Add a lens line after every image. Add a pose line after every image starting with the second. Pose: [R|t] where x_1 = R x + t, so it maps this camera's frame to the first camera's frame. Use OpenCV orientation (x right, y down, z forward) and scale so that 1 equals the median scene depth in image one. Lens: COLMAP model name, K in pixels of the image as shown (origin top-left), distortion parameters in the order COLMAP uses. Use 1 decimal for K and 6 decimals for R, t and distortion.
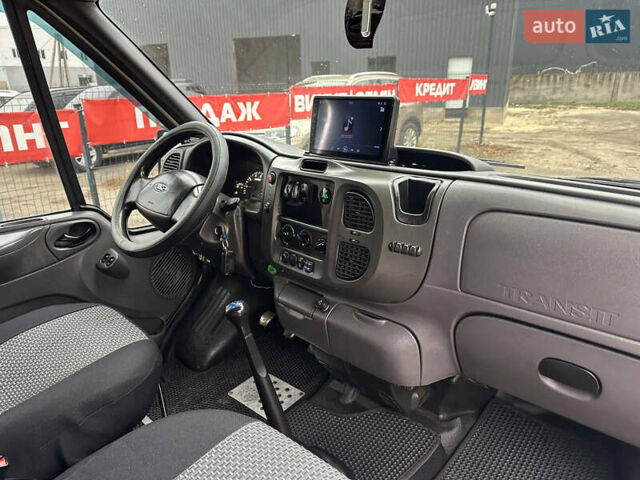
lens RADIAL K [[451.2, 0, 320.0], [0, 451.2, 240.0], [0, 0, 1]] dist [0.105518, -0.141274]
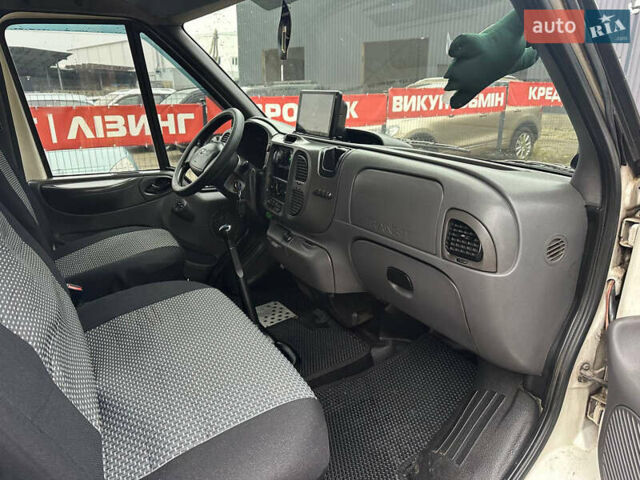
lens RADIAL K [[450.7, 0, 320.0], [0, 450.7, 240.0], [0, 0, 1]] dist [0.113734, -0.179790]
pose [[0.960995, 0.102331, -0.256938, 0.448421], [-0.103424, 0.994594, 0.009292, 0.123038], [0.256500, 0.017644, 0.966383, -0.338325]]
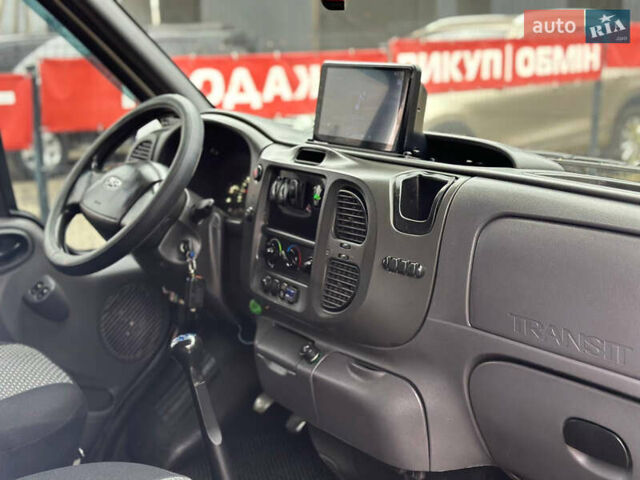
lens RADIAL K [[887.9, 0, 320.0], [0, 887.9, 240.0], [0, 0, 1]] dist [0.118585, 0.069487]
pose [[0.984826, 0.046727, -0.167137, 0.228466], [-0.063330, 0.993419, -0.095431, 0.095035], [0.161578, 0.104568, 0.981304, -0.343536]]
